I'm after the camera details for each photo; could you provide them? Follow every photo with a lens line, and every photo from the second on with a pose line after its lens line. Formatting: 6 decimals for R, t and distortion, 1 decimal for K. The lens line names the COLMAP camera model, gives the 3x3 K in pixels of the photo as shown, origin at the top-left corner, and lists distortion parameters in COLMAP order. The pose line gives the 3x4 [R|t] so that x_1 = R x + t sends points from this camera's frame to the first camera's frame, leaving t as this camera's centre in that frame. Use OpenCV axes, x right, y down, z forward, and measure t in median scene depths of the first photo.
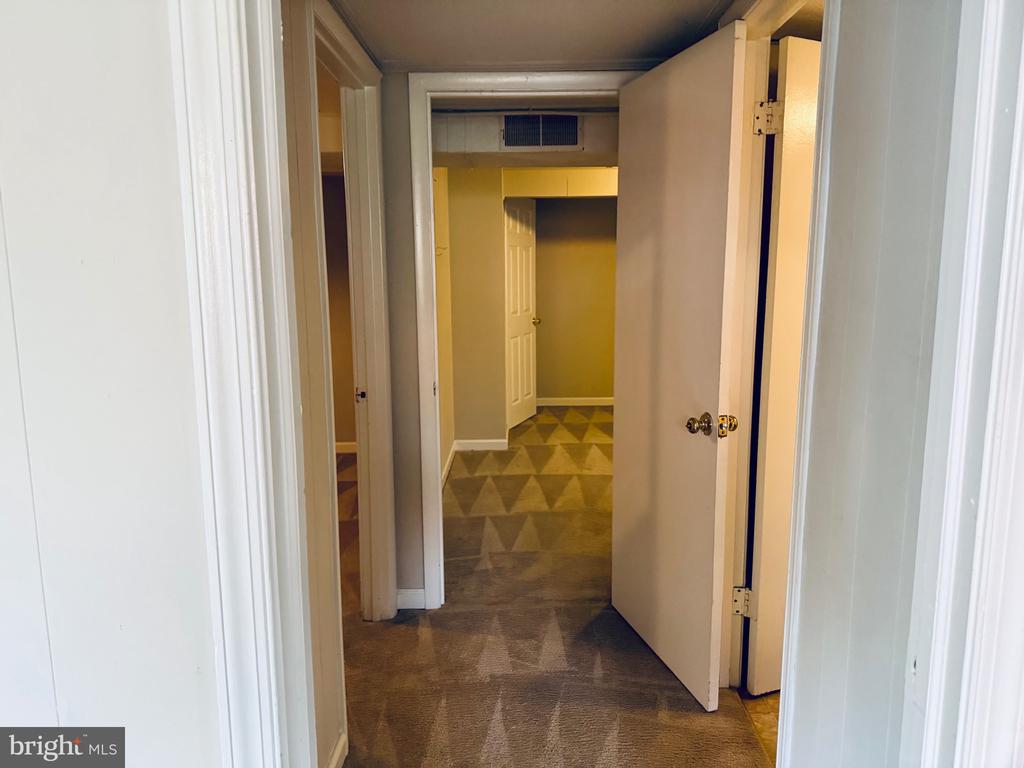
lens RADIAL K [[717.6, 0, 513.1], [0, 717.6, 382.7], [0, 0, 1]] dist [0.006182, -0.004502]
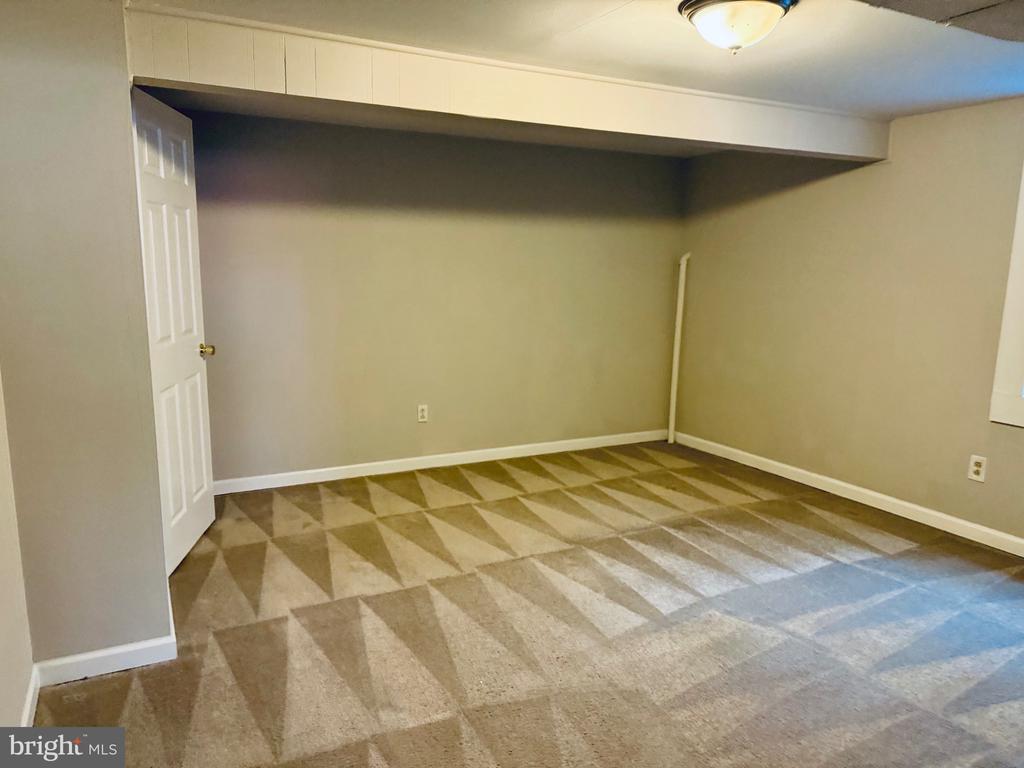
lens RADIAL K [[717.6, 0, 512.1], [0, 717.6, 381.6], [0, 0, 1]] dist [0.006182, -0.004502]
pose [[0.881224, -0.058360, 0.469083, -0.020525], [0.049357, 0.998285, 0.031477, -0.072206], [-0.470116, -0.004586, 0.882593, 0.450566]]
